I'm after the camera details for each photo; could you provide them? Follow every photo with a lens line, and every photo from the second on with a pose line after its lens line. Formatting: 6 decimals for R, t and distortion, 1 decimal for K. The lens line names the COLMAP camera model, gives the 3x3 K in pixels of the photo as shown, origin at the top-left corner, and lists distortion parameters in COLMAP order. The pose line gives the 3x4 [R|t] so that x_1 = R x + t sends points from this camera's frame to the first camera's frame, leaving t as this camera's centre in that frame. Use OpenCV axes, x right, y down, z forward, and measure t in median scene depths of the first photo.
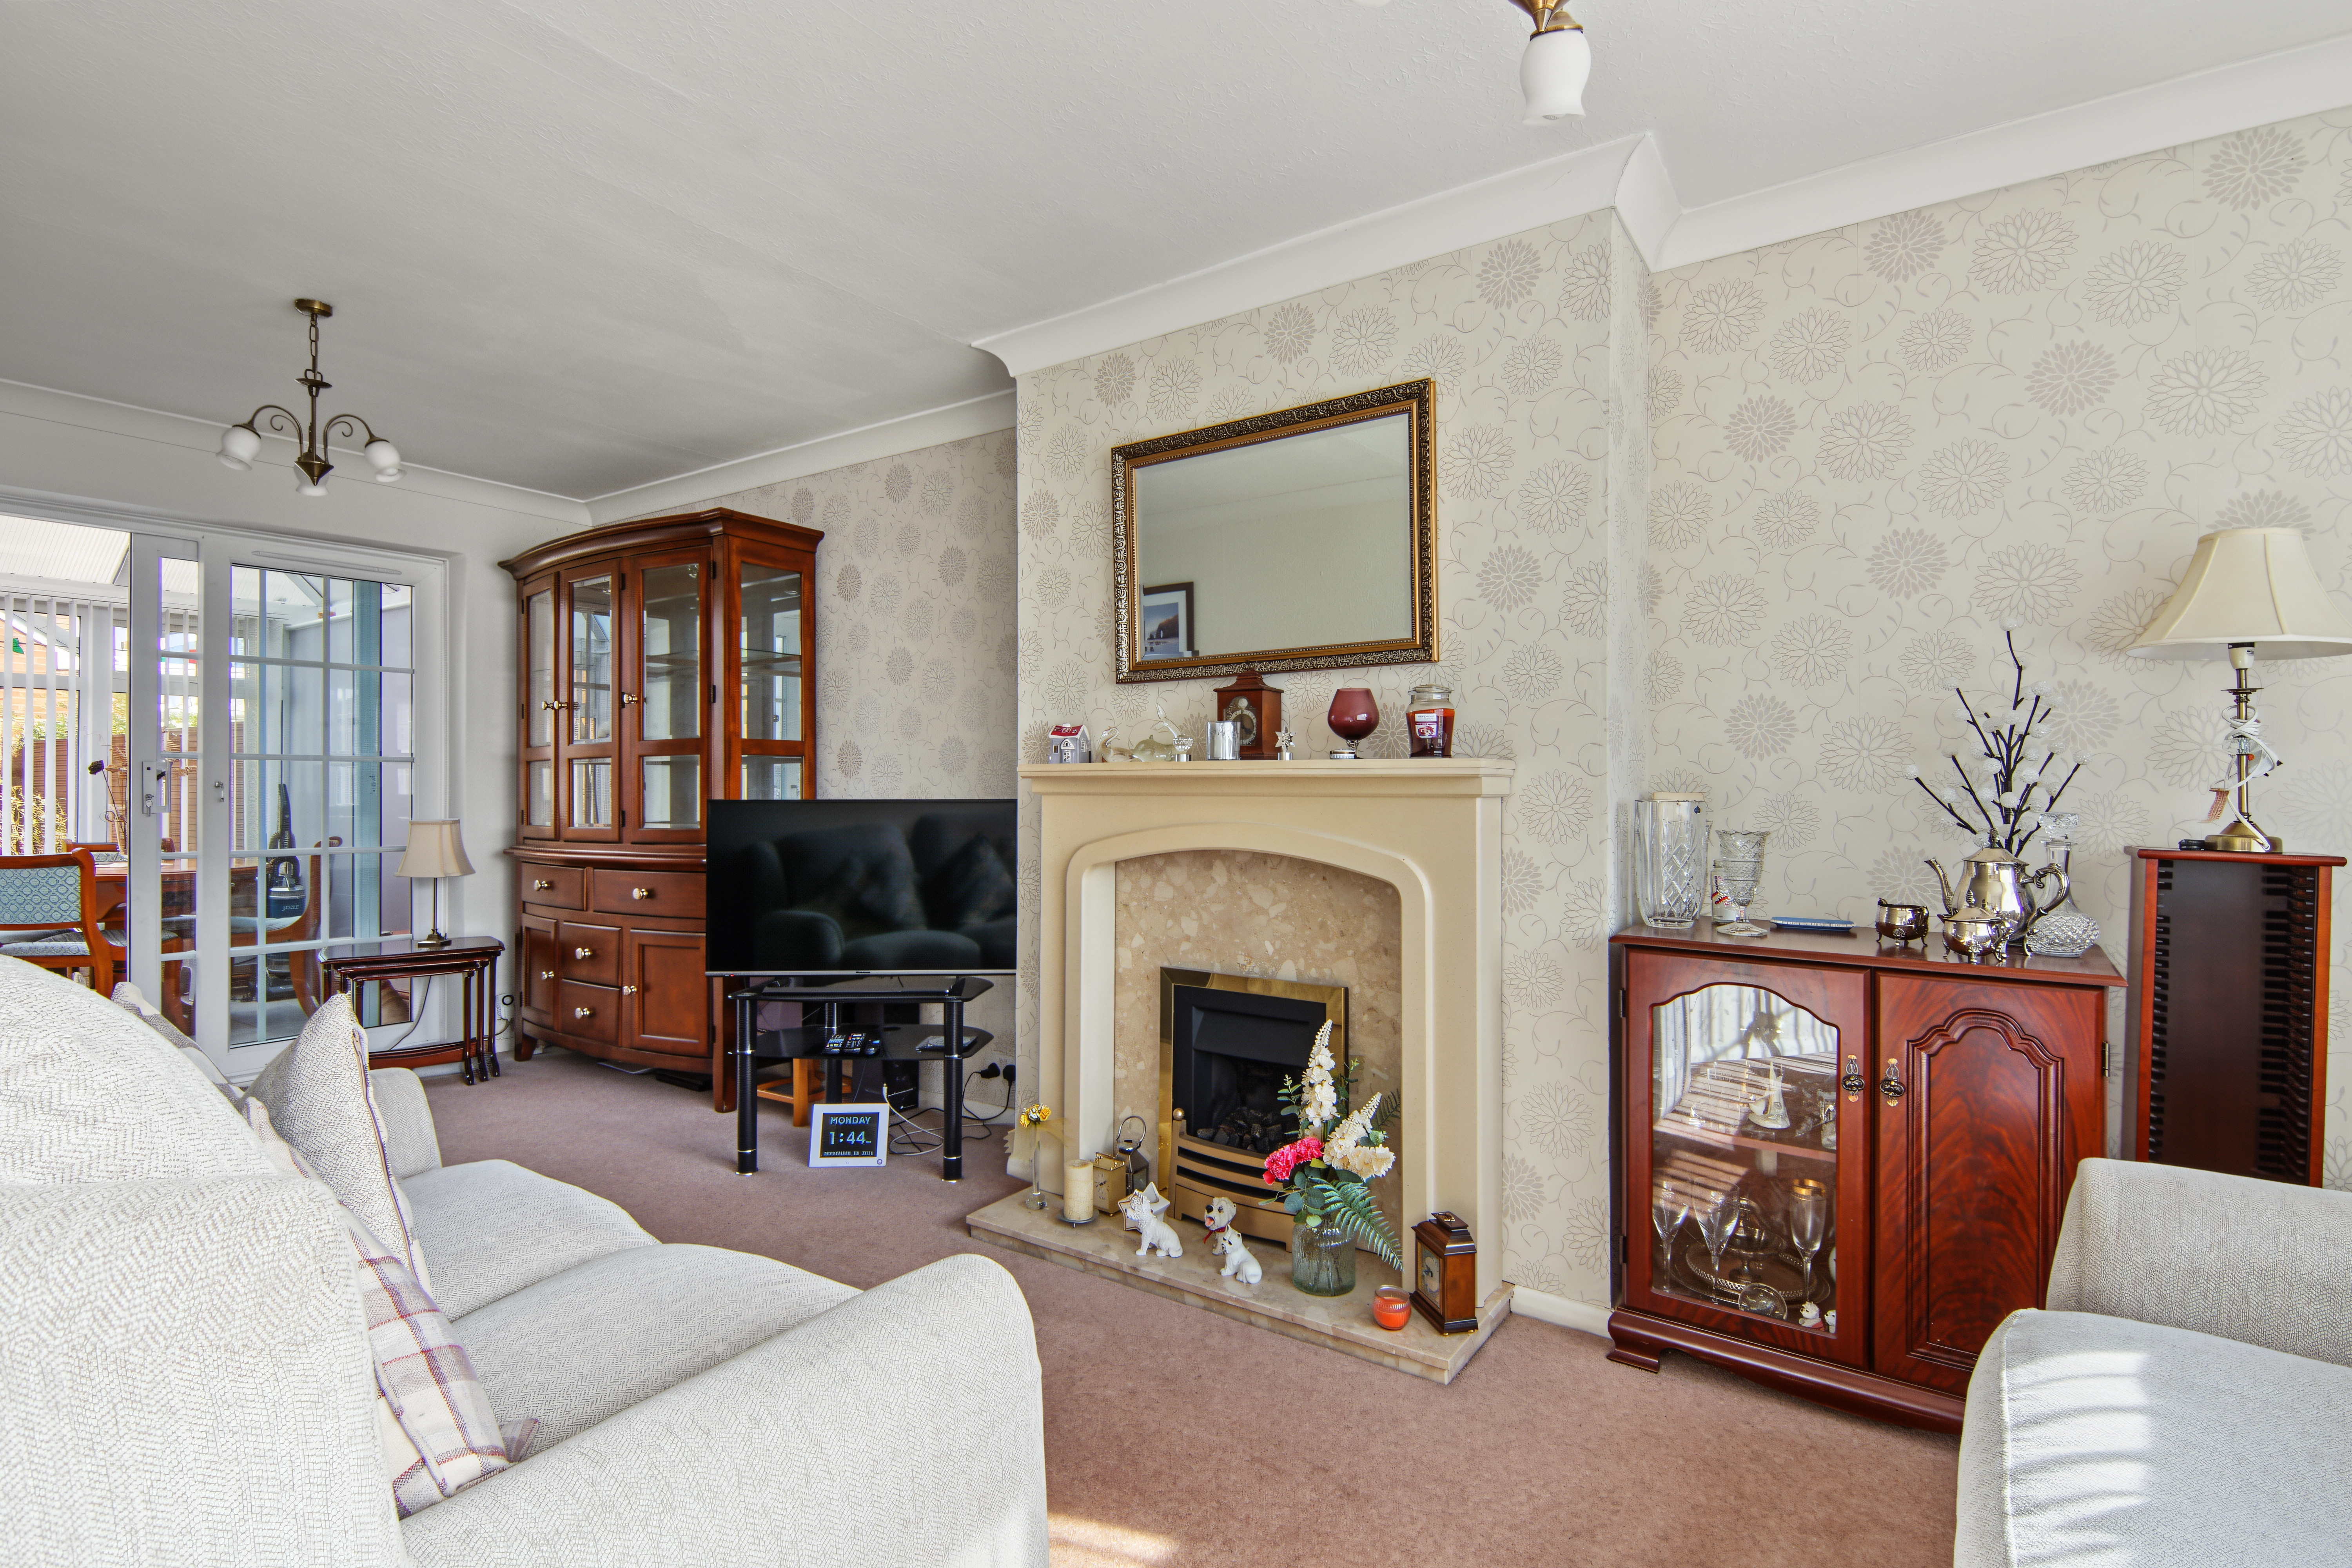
lens RADIAL K [[1143.6, 0, 1169.0], [0, 1143.6, 782.9], [0, 0, 1]] dist [0.034088, -0.024559]
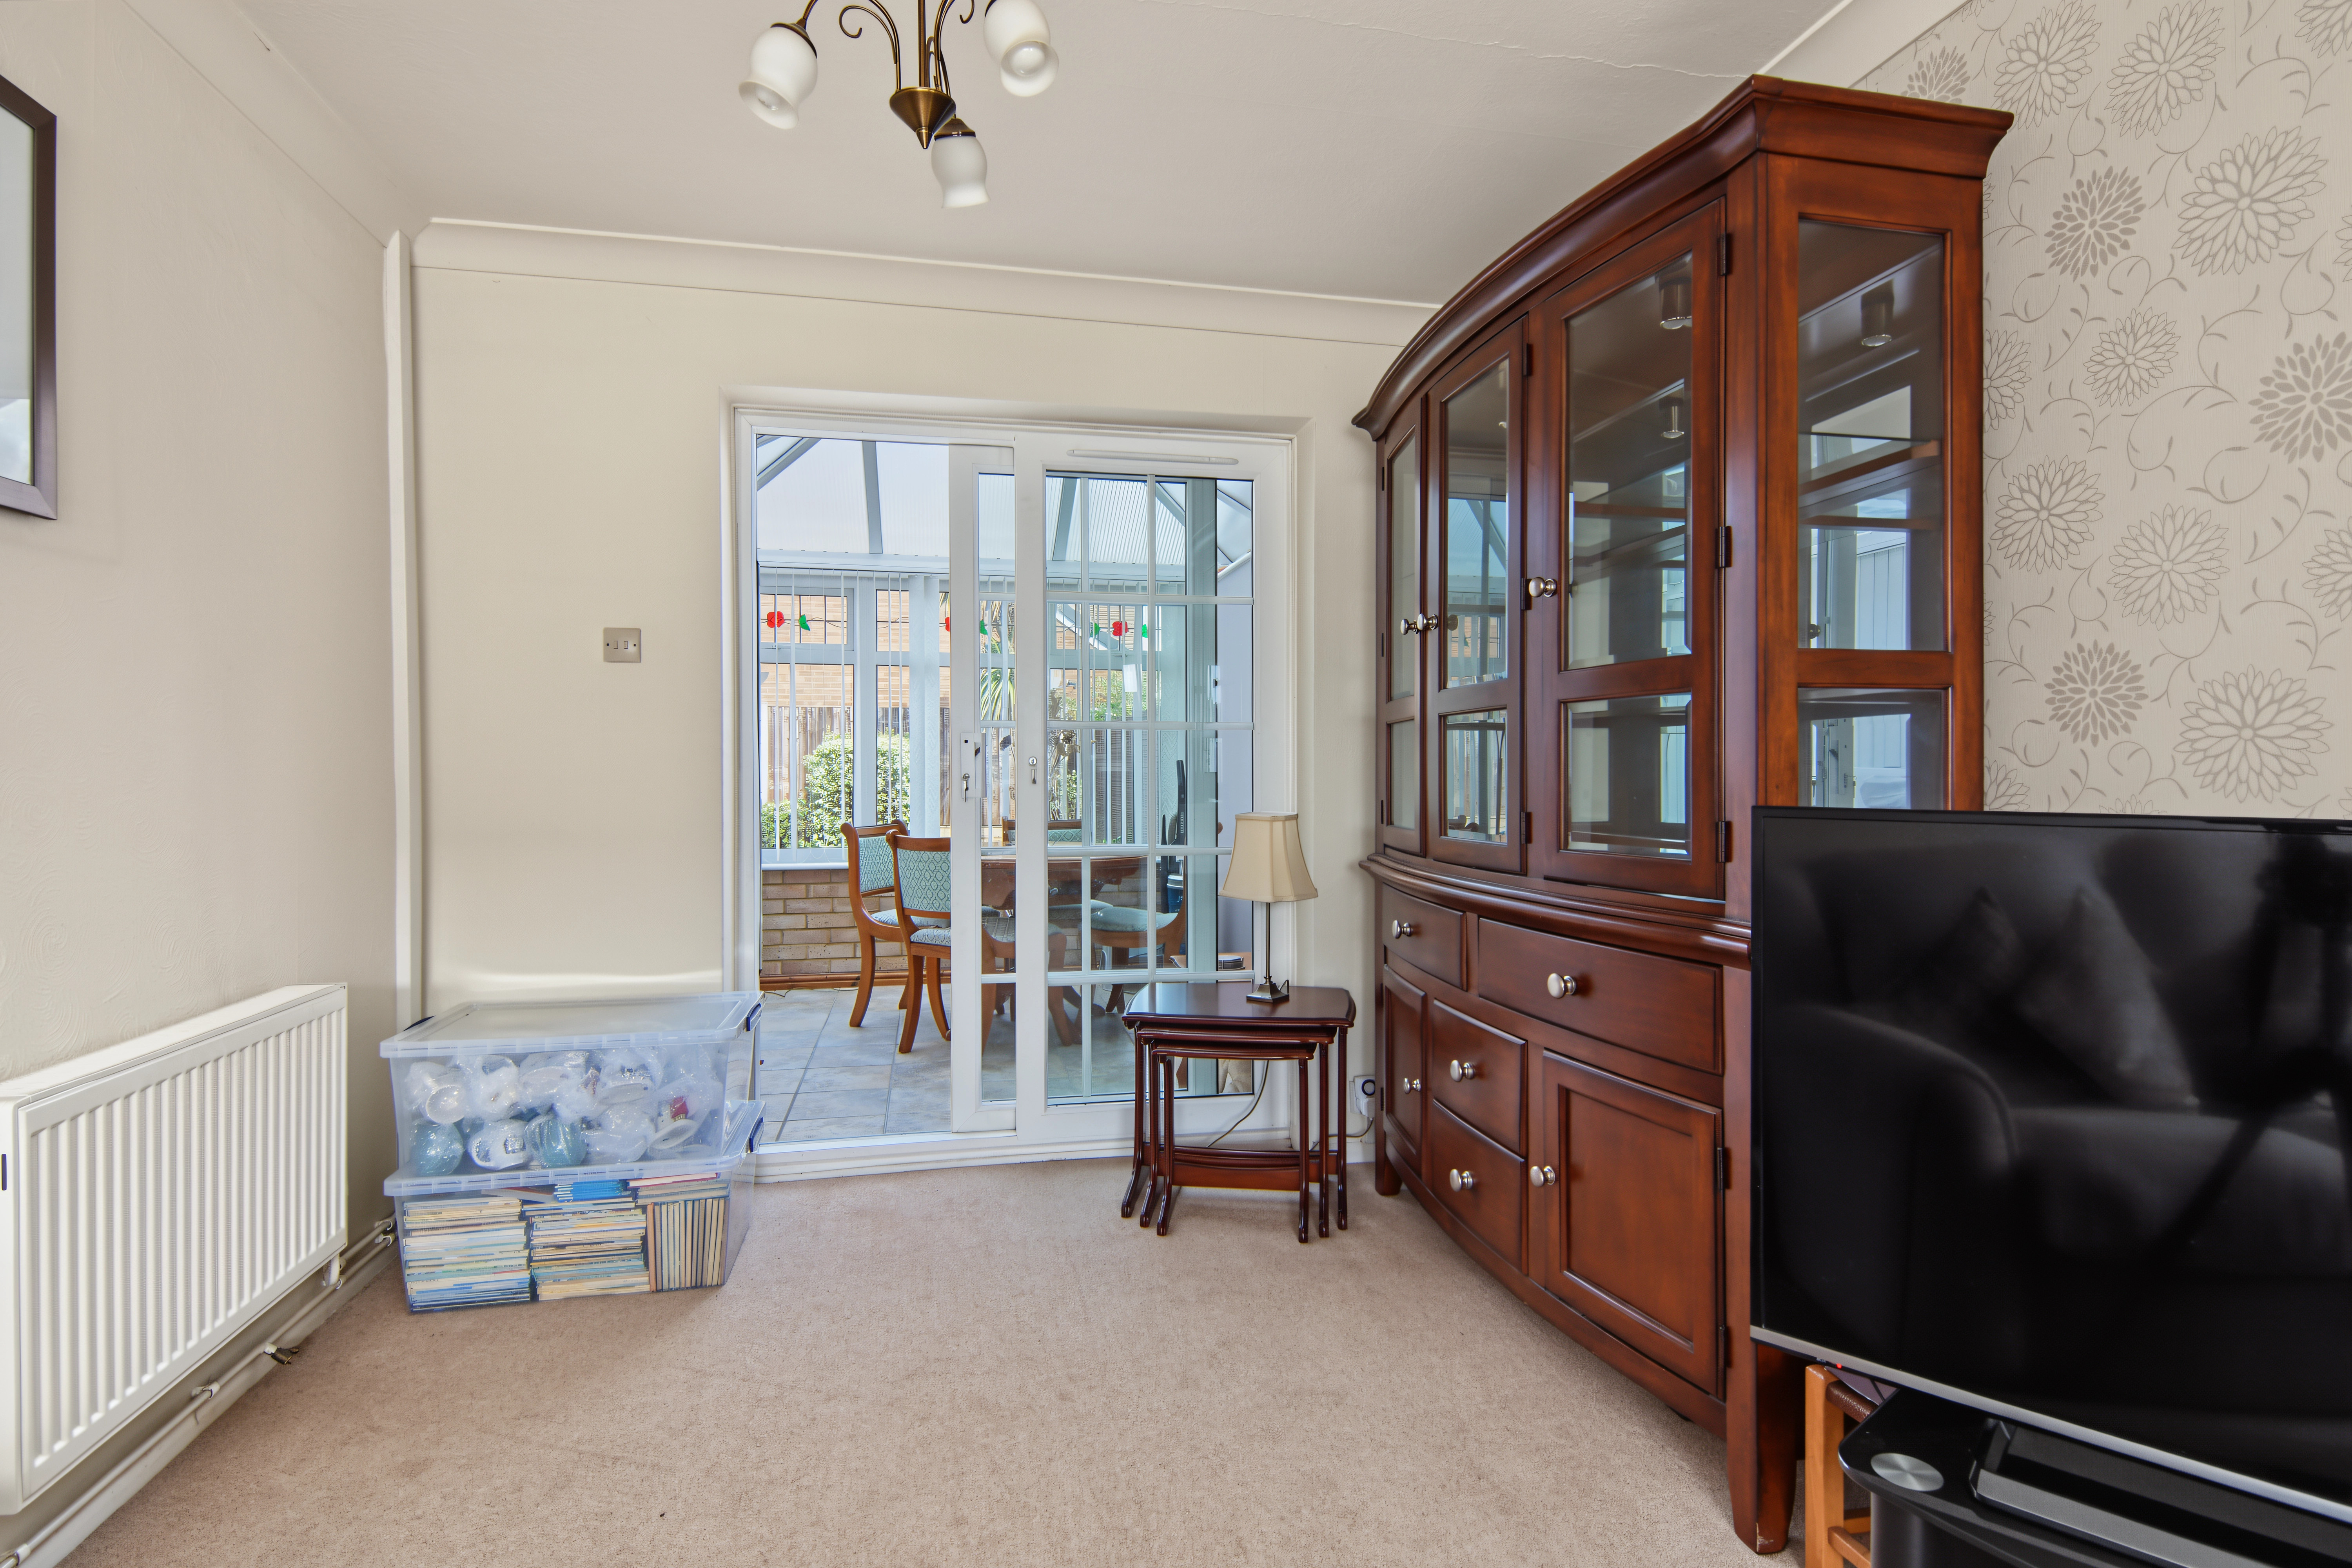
lens RADIAL K [[1143.6, 0, 1169.0], [0, 1143.6, 782.9], [0, 0, 1]] dist [0.034088, -0.024559]
pose [[0.726096, 0.009238, -0.687532, -0.392287], [0.006759, 0.999766, 0.020571, -0.000567], [0.687561, -0.019584, 0.725863, 0.851011]]
